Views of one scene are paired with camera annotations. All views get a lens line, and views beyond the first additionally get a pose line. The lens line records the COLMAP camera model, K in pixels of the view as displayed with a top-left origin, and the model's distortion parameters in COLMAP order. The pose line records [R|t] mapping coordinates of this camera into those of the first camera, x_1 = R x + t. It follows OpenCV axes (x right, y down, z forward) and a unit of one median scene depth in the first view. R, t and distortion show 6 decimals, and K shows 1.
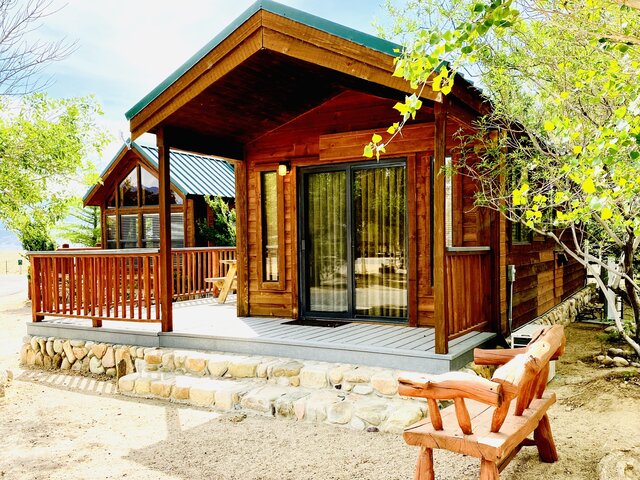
lens RADIAL K [[701.7, 0, 362.0], [0, 701.7, 241.1], [0, 0, 1]] dist [0.007716, 0.012053]
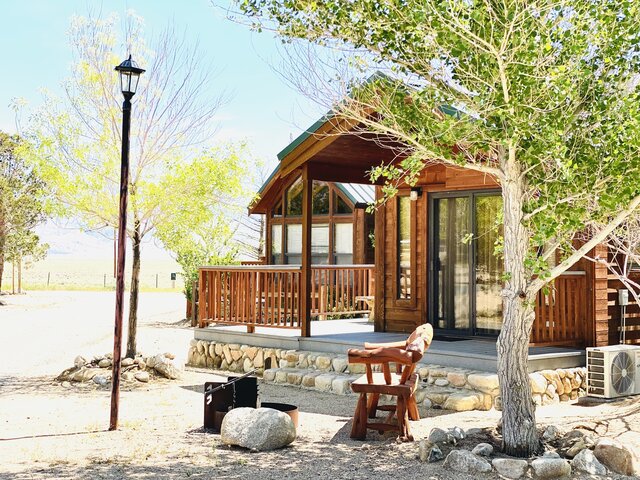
lens RADIAL K [[1262.6, 0, 320.0], [0, 1262.6, 240.0], [0, 0, 1]] dist [-0.171361, -0.004042]
pose [[0.946375, 0.020182, -0.322441, 0.377765], [-0.023526, 0.999702, -0.006478, -0.017294], [0.322214, 0.013716, 0.946568, -0.882195]]
